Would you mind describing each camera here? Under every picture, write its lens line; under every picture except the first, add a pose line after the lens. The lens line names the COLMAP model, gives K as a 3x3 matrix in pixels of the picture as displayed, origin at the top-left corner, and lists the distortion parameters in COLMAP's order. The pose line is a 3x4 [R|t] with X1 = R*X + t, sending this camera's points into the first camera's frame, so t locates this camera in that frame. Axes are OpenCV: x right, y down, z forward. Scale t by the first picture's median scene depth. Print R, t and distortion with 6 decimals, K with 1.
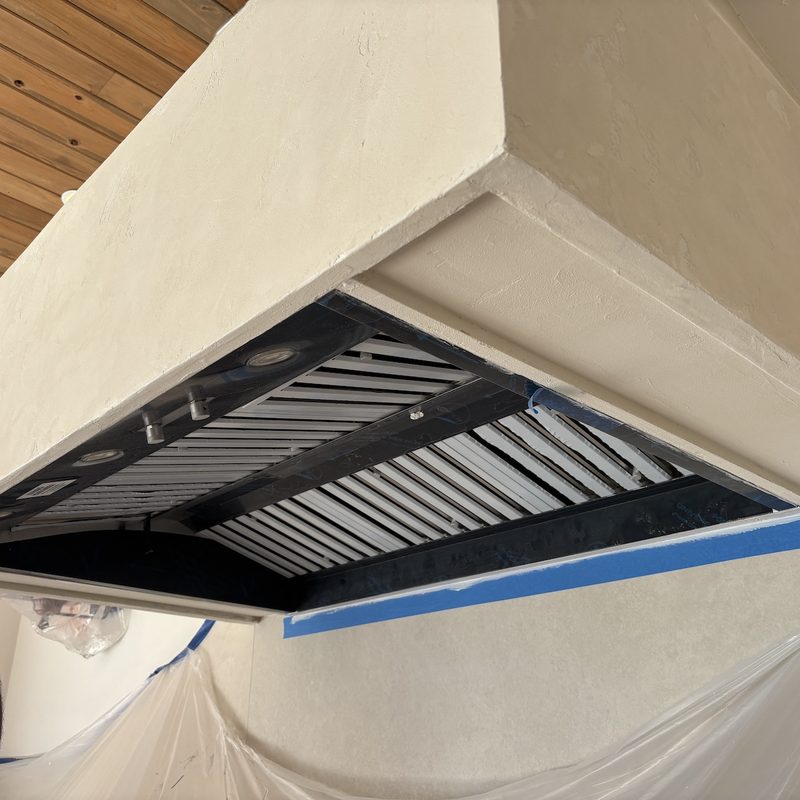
lens RADIAL K [[794.7, 0, 400.0], [0, 794.7, 400.0], [0, 0, 1]] dist [0.130355, -0.225854]
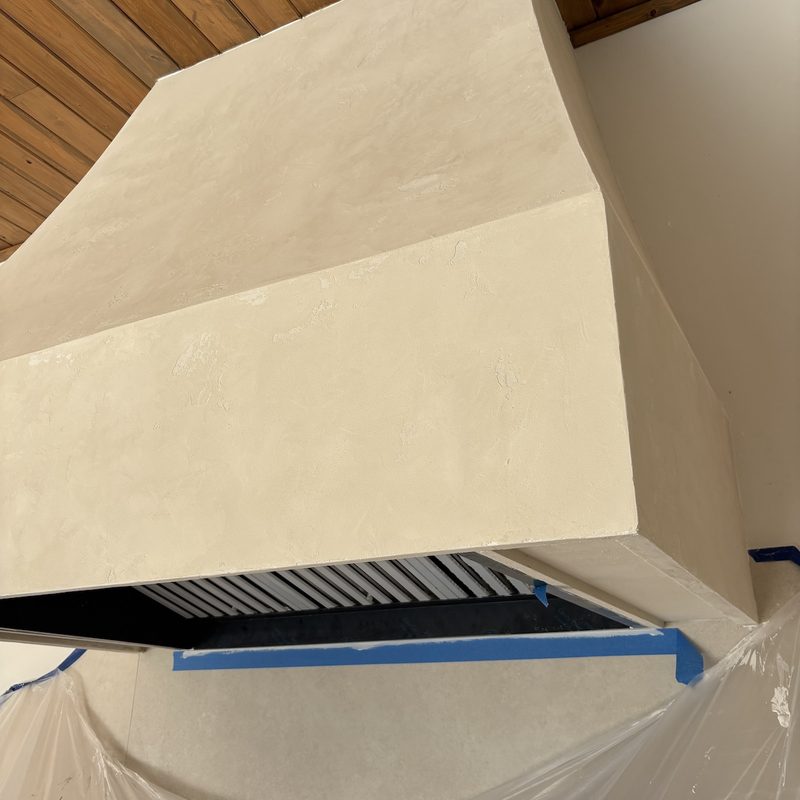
lens RADIAL K [[804.4, 0, 400.0], [0, 804.4, 400.0], [0, 0, 1]] dist [0.015378, 0.046440]
pose [[0.951206, 0.119477, 0.284488, -0.226532], [-0.132416, 0.990837, 0.026618, -0.149781], [-0.278701, -0.062990, 0.958310, -0.122168]]
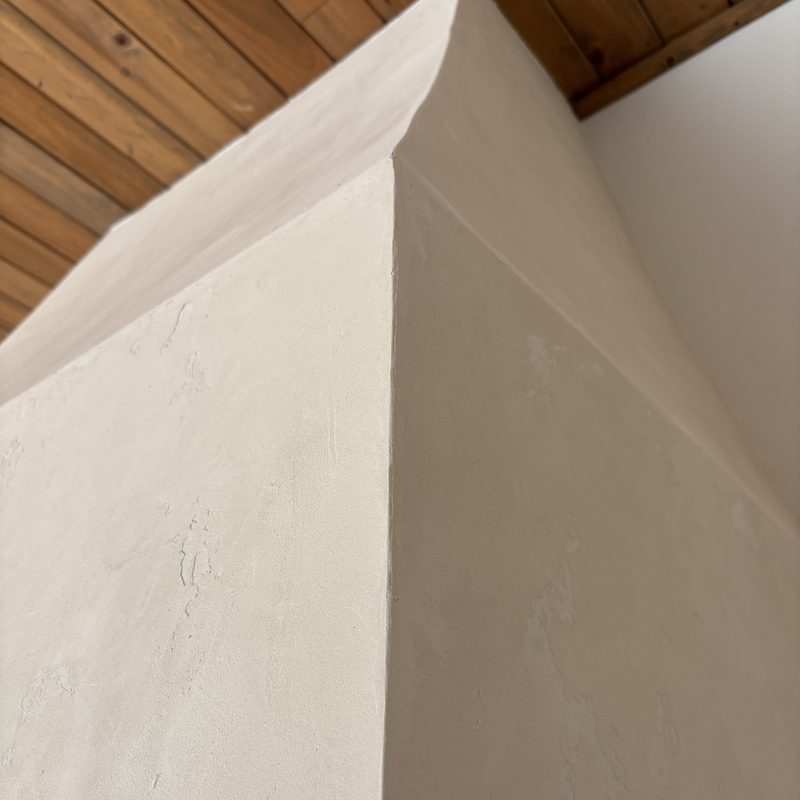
lens RADIAL K [[821.3, 0, 400.0], [0, 821.3, 400.0], [0, 0, 1]] dist [-0.001833, 0.006881]
pose [[0.991020, 0.082671, 0.105099, 0.015528], [-0.064725, 0.984340, -0.163965, -0.170701], [-0.117009, 0.155690, 0.980851, 0.114930]]
